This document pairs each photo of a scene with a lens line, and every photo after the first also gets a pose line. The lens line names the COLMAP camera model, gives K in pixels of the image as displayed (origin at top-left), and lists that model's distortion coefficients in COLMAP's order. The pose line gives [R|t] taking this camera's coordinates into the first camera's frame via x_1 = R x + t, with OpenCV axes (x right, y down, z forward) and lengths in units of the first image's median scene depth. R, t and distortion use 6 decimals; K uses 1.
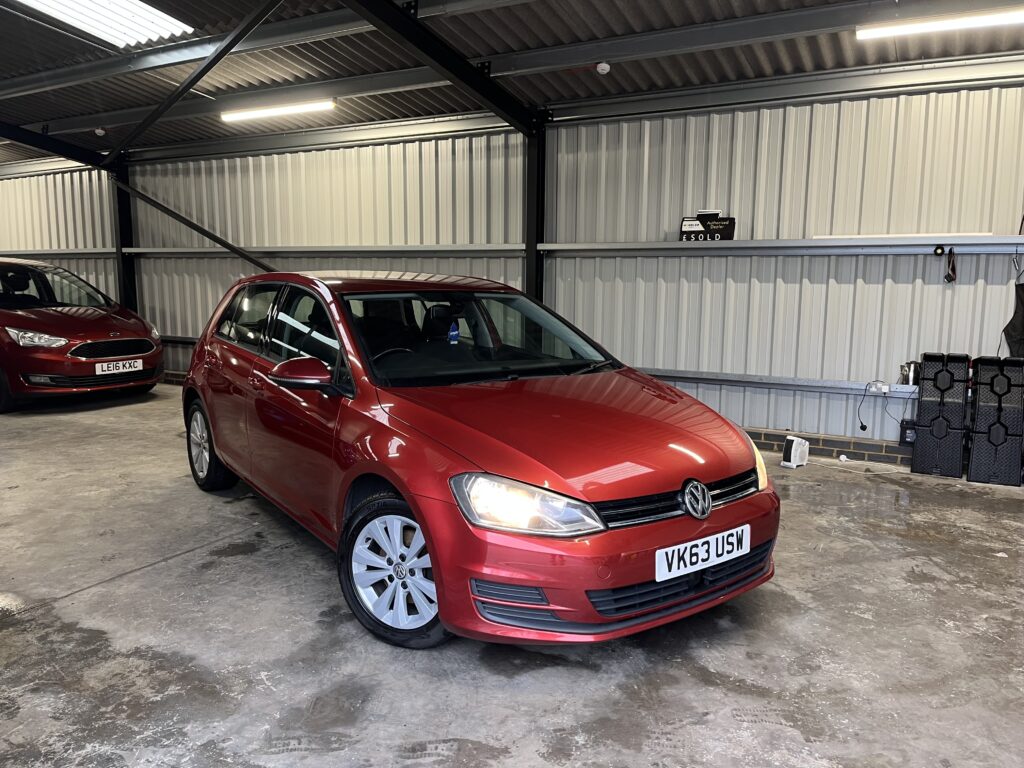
lens RADIAL K [[770.7, 0, 516.0], [0, 770.7, 384.2], [0, 0, 1]] dist [0.075111, -0.105322]
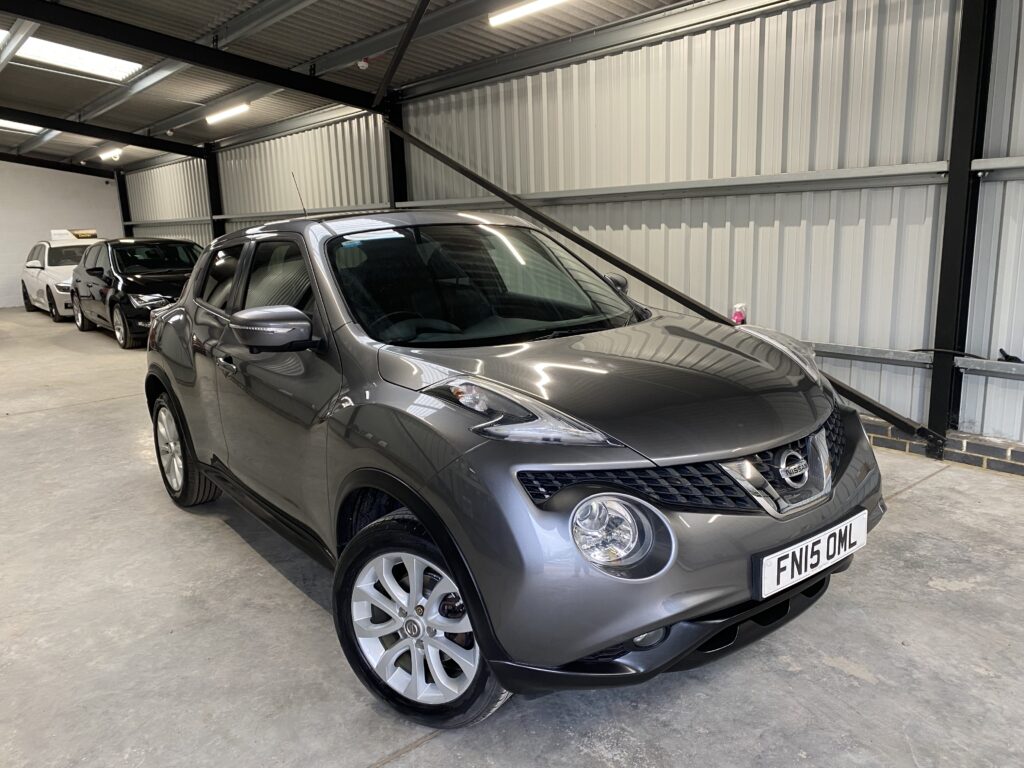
lens RADIAL K [[777.8, 0, 509.5], [0, 777.8, 383.7], [0, 0, 1]] dist [0.019639, -0.007484]
pose [[0.927917, 0.037683, -0.370878, -0.065368], [-0.009378, 0.996922, 0.077831, -0.051214], [0.372670, -0.068742, 0.925414, 0.283163]]
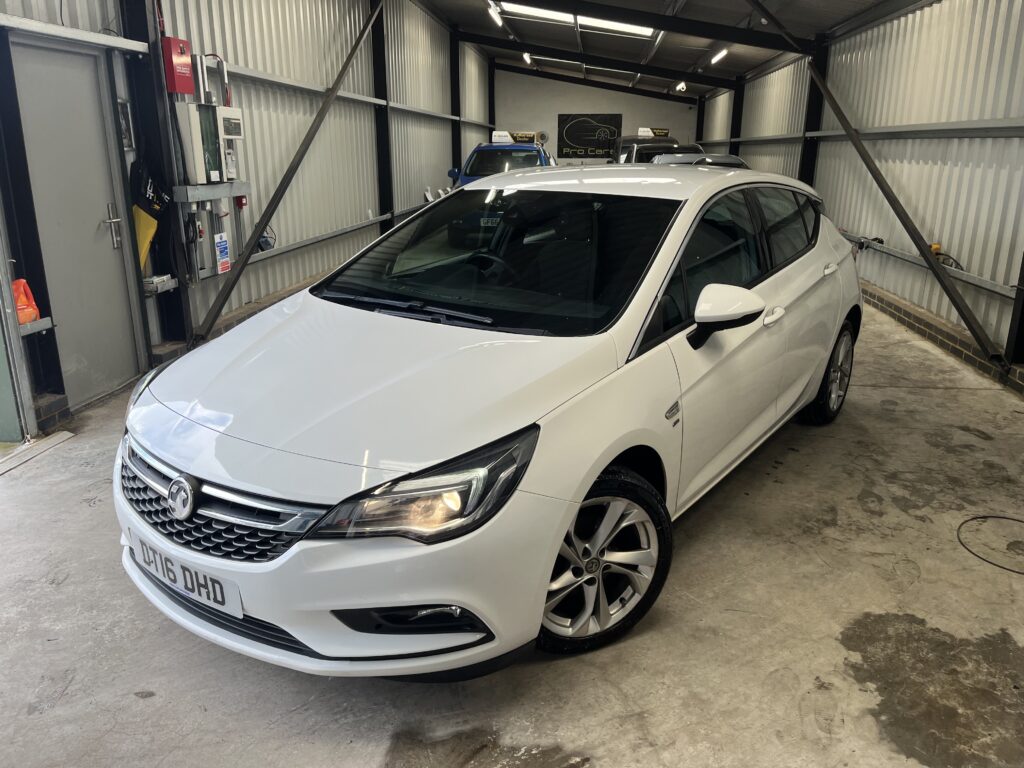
lens RADIAL K [[770.7, 0, 509.0], [0, 770.7, 383.3], [0, 0, 1]] dist [0.075111, -0.105322]
pose [[0.385281, 0.259829, -0.885465, 0.452181], [-0.124575, 0.965403, 0.229082, -0.051959], [0.914352, 0.022046, 0.404319, 0.292624]]
